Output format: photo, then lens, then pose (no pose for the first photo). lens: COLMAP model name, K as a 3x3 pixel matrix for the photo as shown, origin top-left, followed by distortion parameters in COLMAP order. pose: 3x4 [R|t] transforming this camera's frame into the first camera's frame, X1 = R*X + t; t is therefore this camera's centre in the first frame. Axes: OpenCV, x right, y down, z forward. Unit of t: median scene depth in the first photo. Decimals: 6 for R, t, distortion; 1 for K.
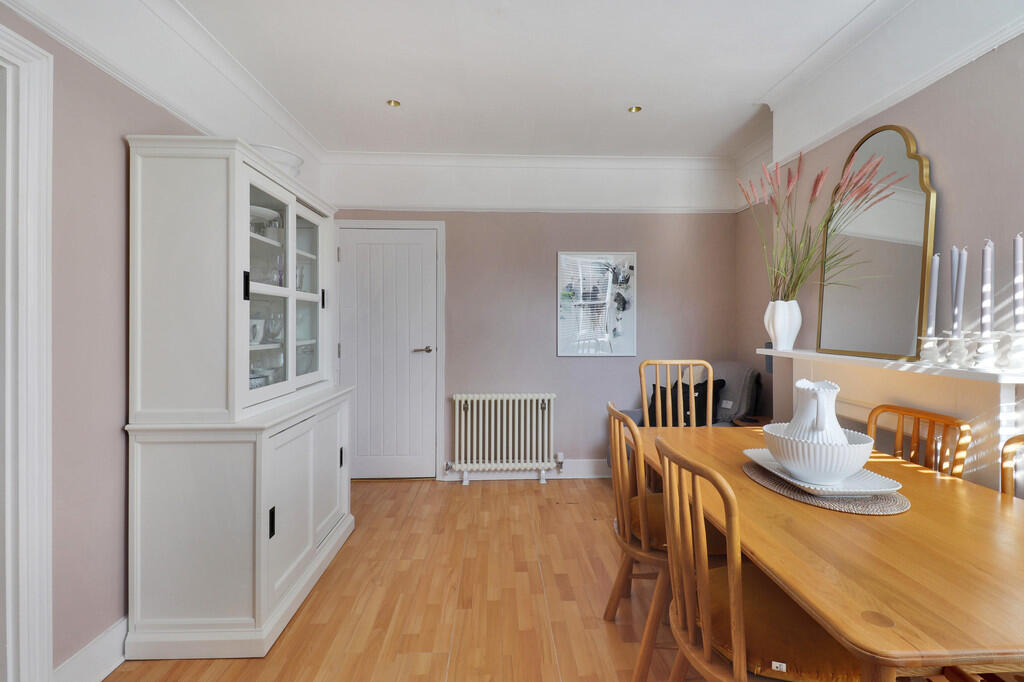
lens RADIAL K [[462.0, 0, 512.1], [0, 462.0, 326.3], [0, 0, 1]] dist [0.000138, -0.000020]
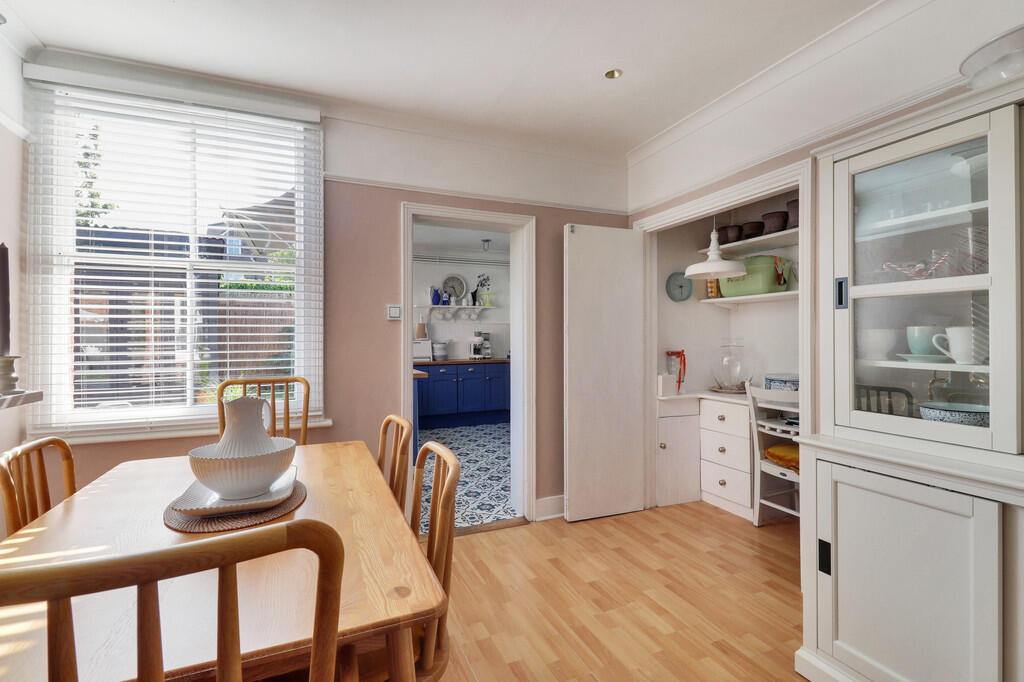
lens RADIAL K [[491.9, 0, 512.0], [0, 491.9, 341.0], [0, 0, 1]] dist [0.003848, 0.000067]
pose [[-0.932777, 0.002026, -0.360448, 0.251250], [-0.001018, 0.999965, 0.008253, -0.012386], [0.360452, 0.008065, -0.932743, 1.595413]]
